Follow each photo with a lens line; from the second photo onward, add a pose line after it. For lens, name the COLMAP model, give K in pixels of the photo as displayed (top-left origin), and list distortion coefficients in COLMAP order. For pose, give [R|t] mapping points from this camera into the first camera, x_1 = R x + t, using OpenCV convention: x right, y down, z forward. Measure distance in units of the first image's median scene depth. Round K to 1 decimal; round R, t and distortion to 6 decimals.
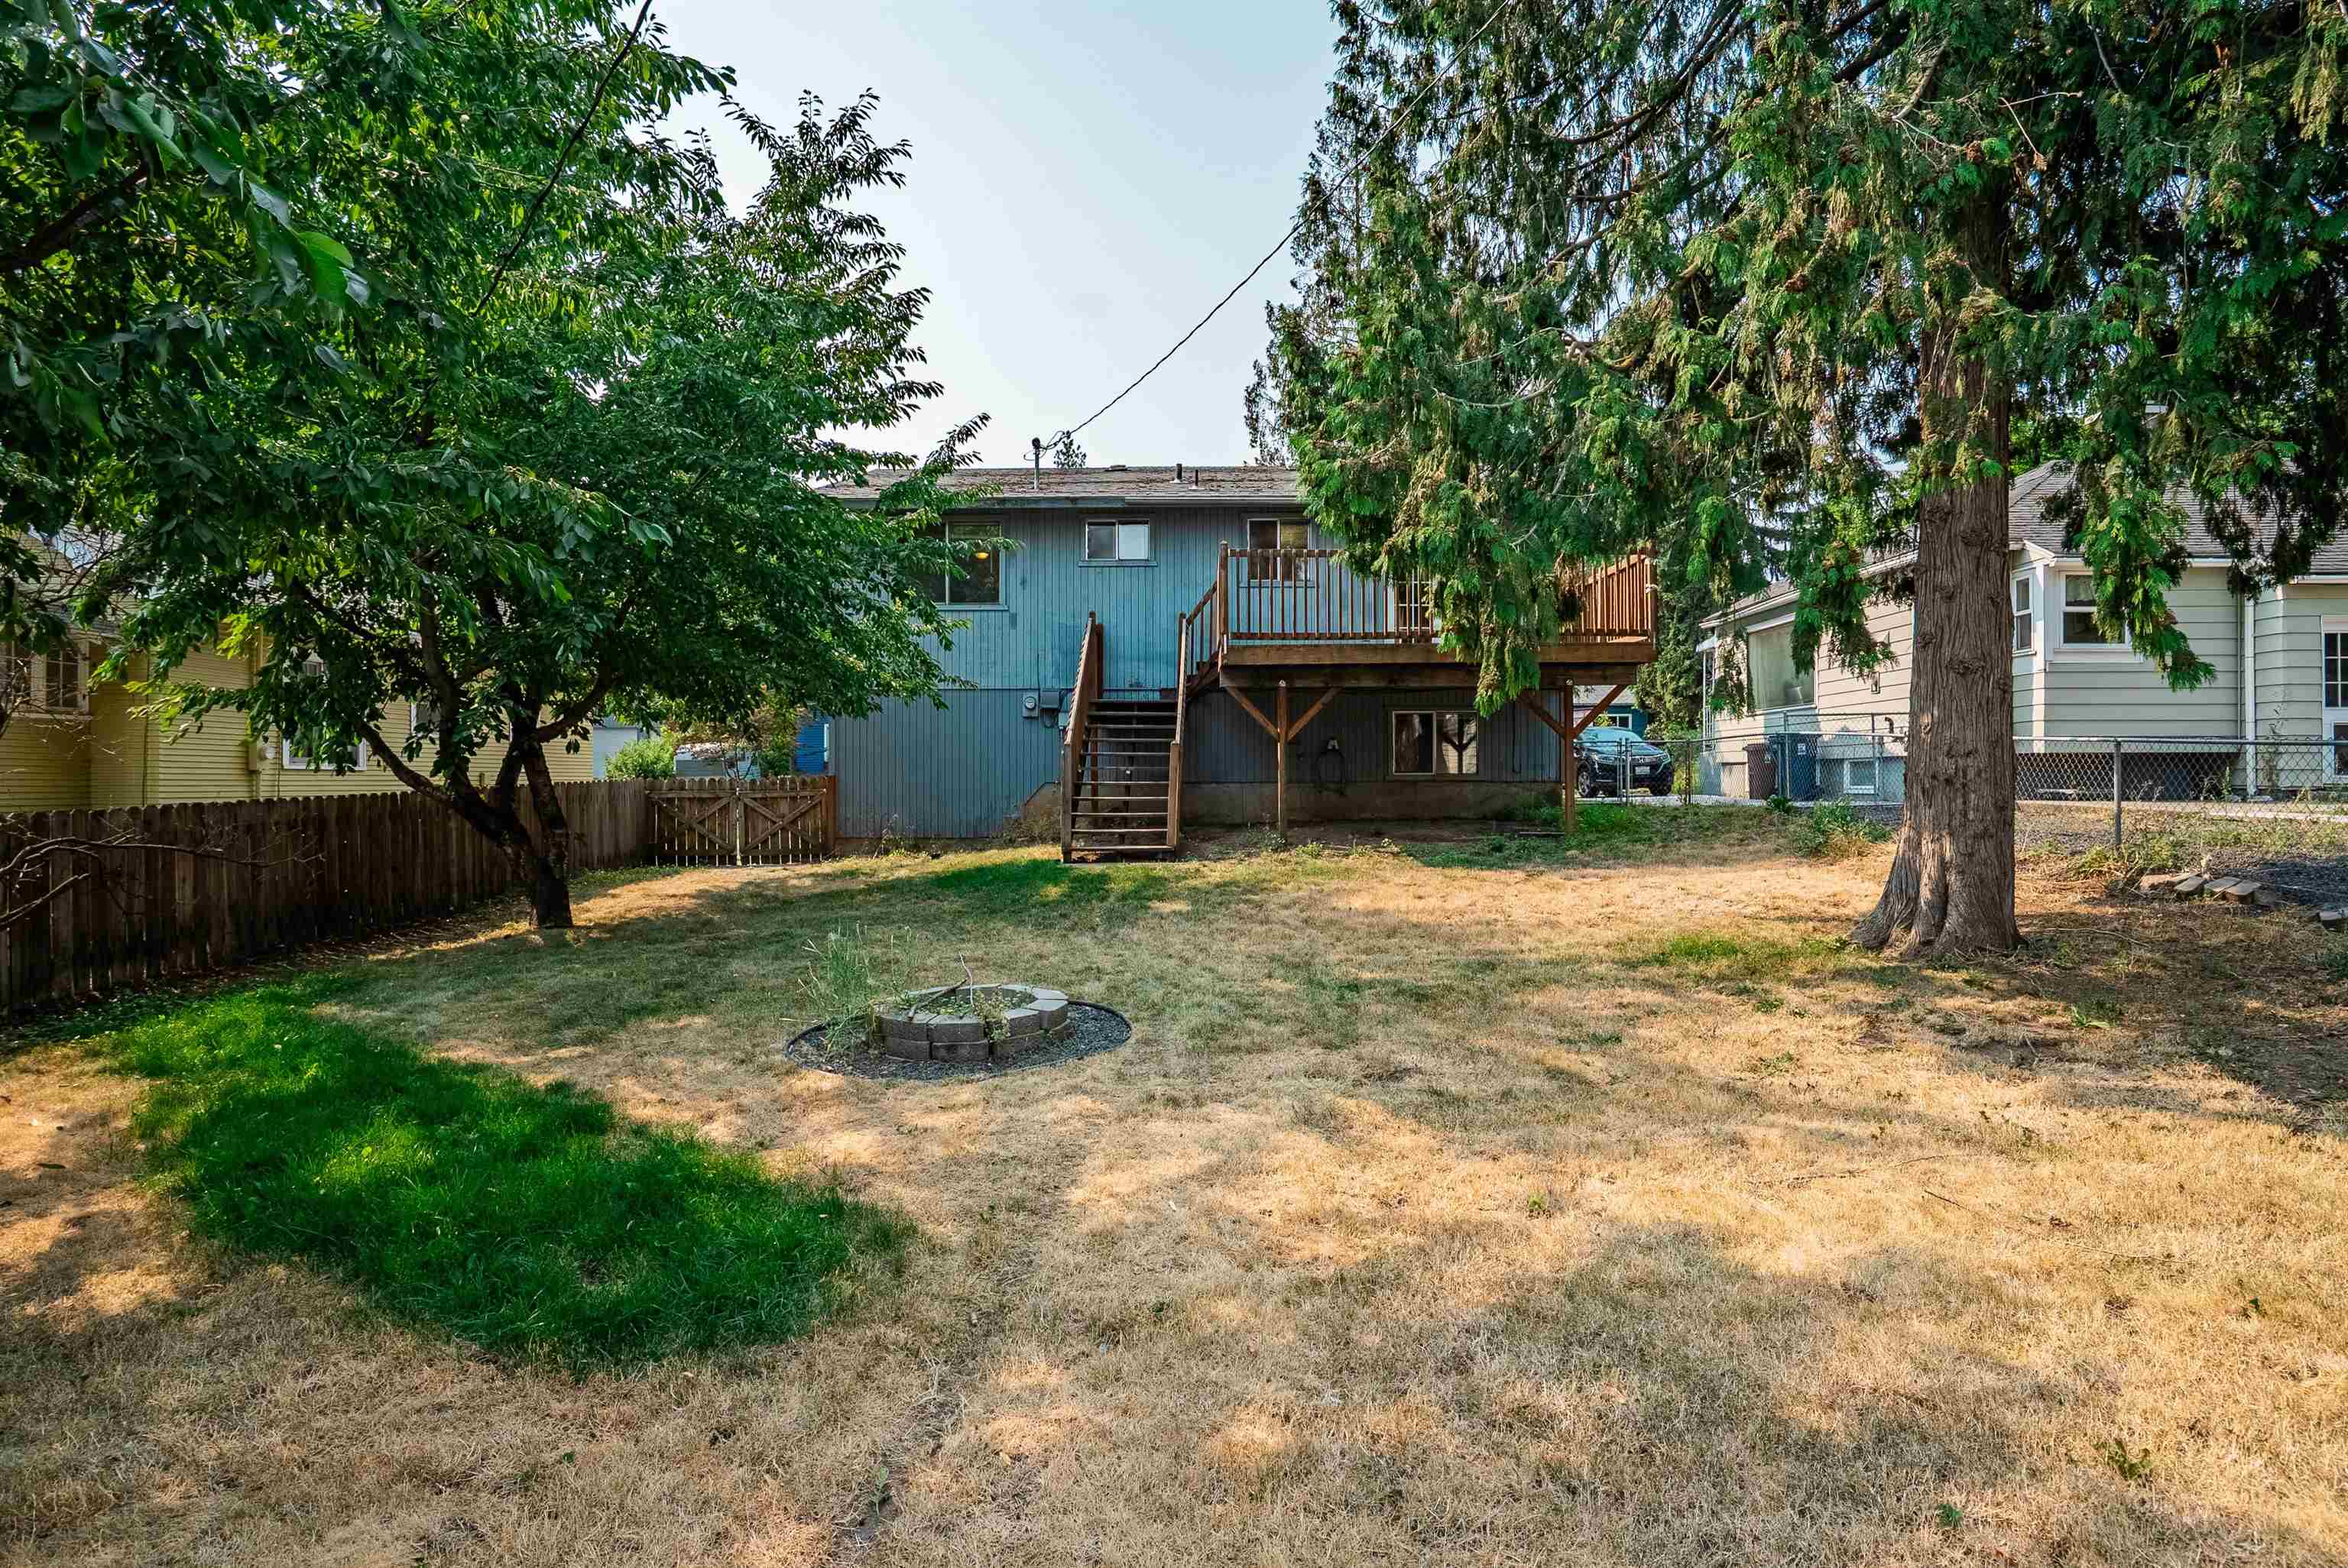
lens RADIAL K [[1245.4, 0, 1184.1], [0, 1245.4, 773.9], [0, 0, 1]] dist [-0.029179, 0.001158]
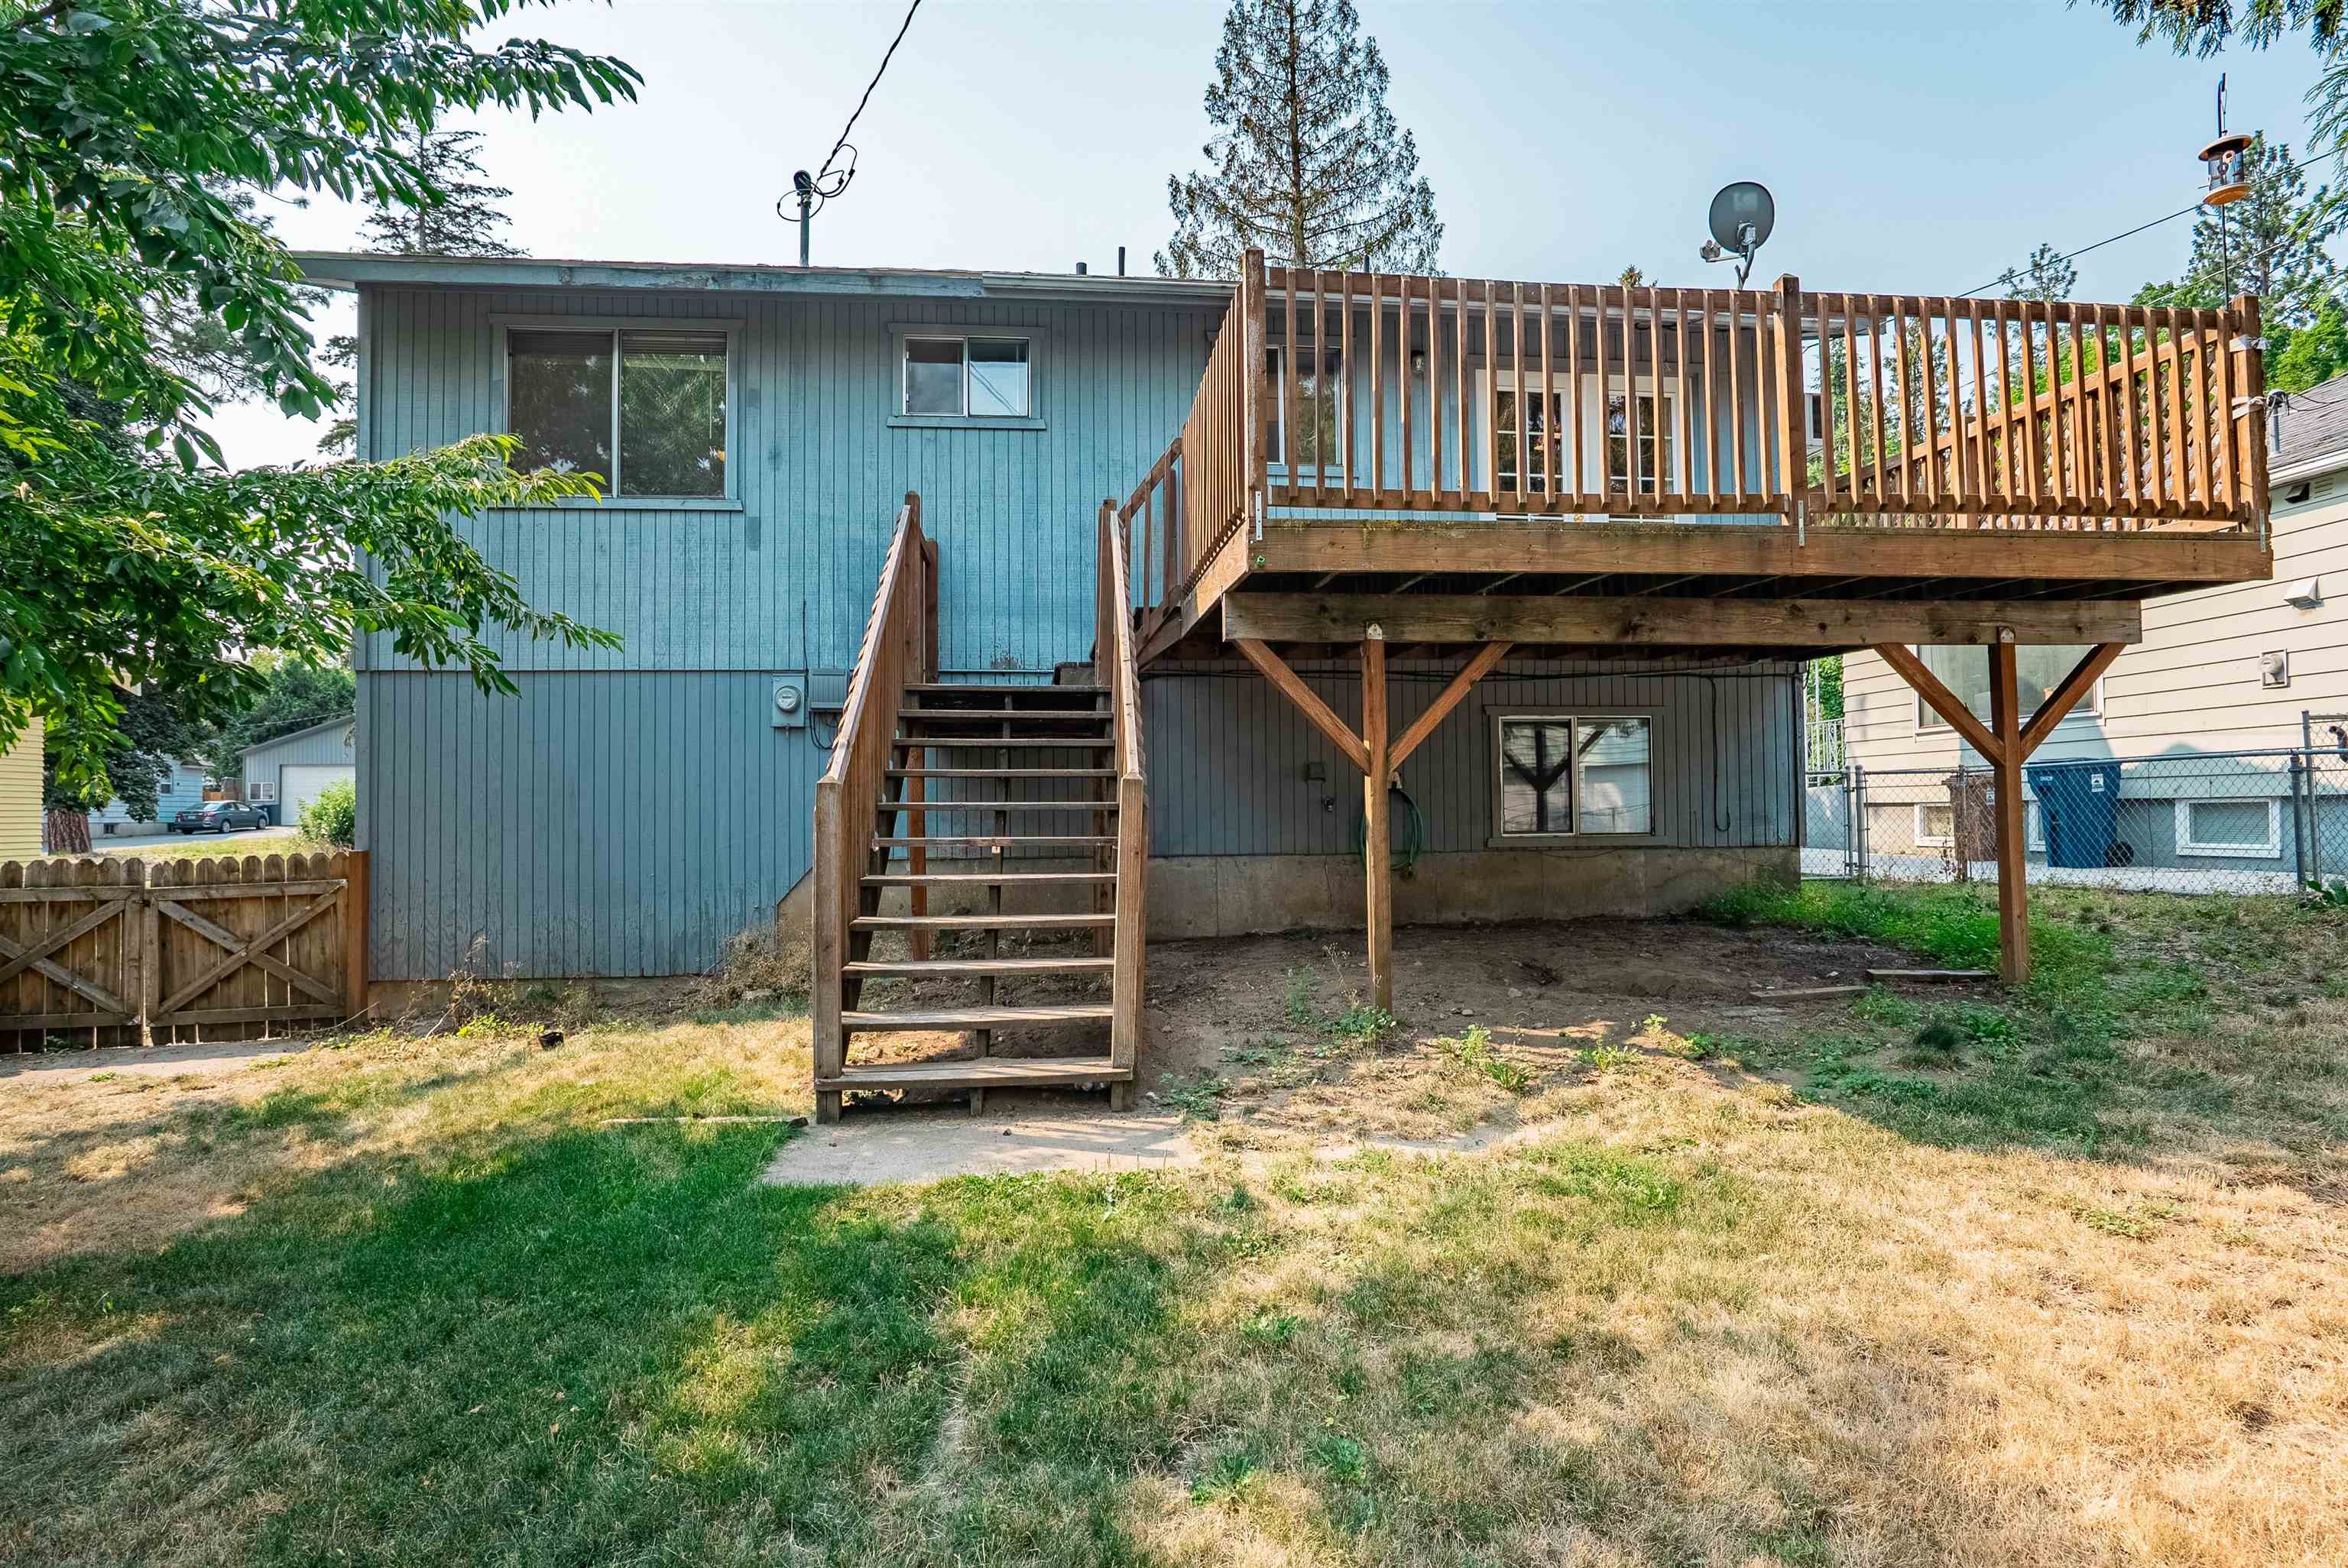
lens RADIAL K [[1245.4, 0, 1181.4], [0, 1245.4, 772.3], [0, 0, 1]] dist [-0.029179, 0.001158]
pose [[0.992715, -0.004917, 0.120382, -0.028976], [0.008527, 0.999529, -0.029487, -0.012586], [-0.120181, 0.030298, 0.992290, 0.505874]]
